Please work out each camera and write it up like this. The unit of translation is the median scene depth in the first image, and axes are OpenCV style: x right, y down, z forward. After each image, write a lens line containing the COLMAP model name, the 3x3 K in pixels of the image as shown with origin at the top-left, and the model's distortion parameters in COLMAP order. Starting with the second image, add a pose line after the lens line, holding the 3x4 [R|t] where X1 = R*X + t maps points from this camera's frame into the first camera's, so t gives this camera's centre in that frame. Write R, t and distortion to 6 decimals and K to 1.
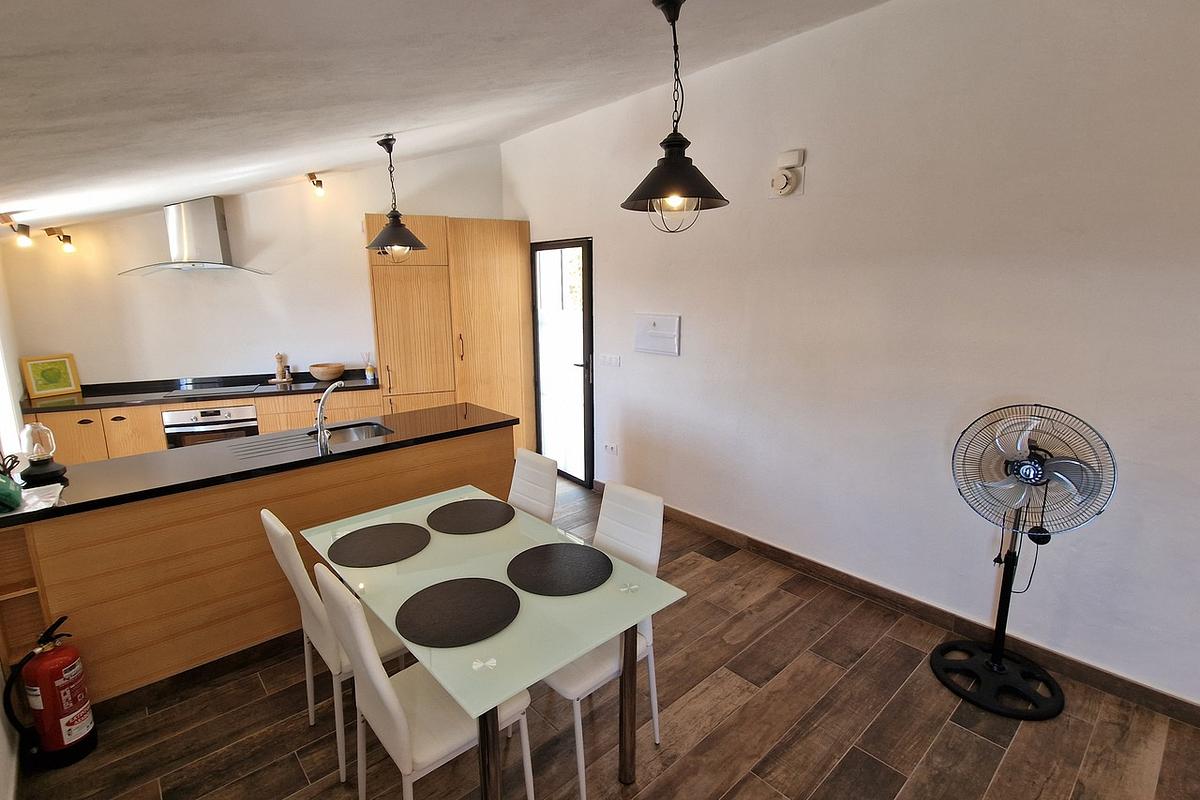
lens RADIAL K [[563.8, 0, 584.6], [0, 563.8, 401.2], [0, 0, 1]] dist [0.002004, 0.000681]
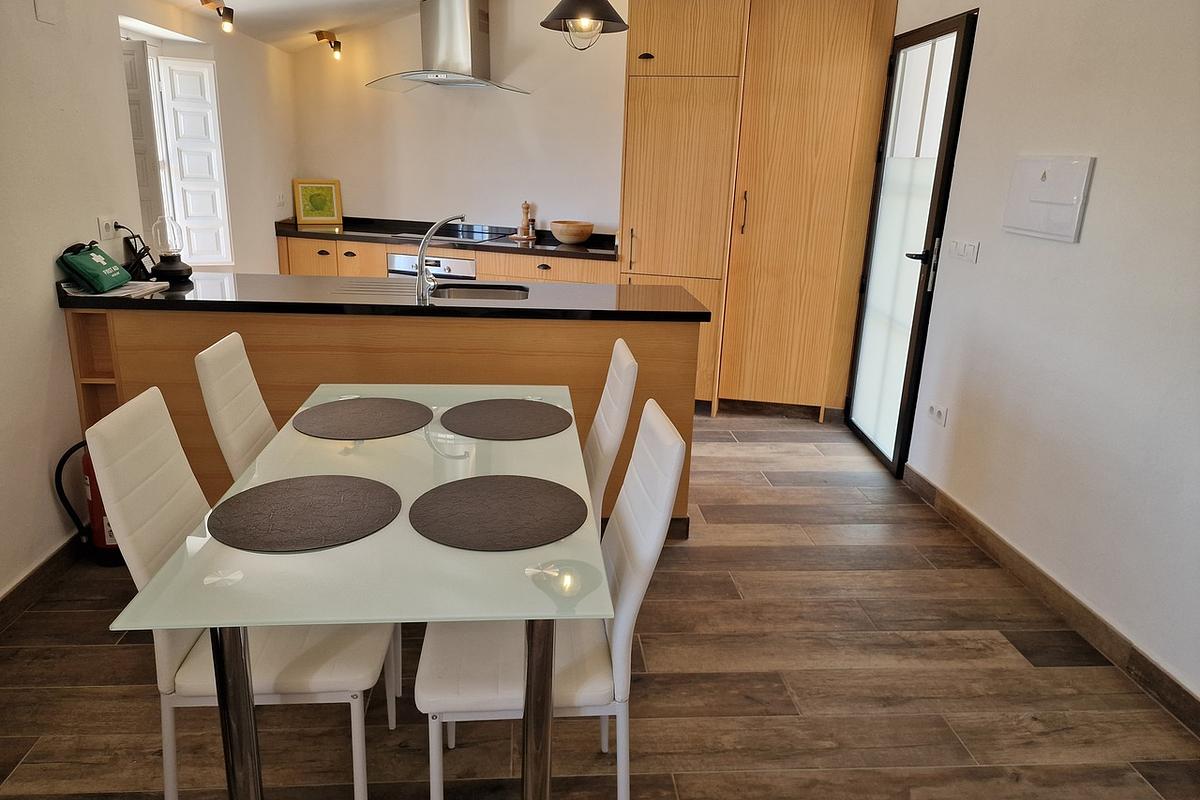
lens RADIAL K [[788.0, 0, 604.8], [0, 788.0, 406.7], [0, 0, 1]] dist [0.105457, -0.115754]
pose [[0.798518, 0.212927, -0.563055, 0.252982], [-0.164669, 0.976940, 0.135911, 0.027973], [0.579010, -0.015809, 0.815167, 0.194932]]
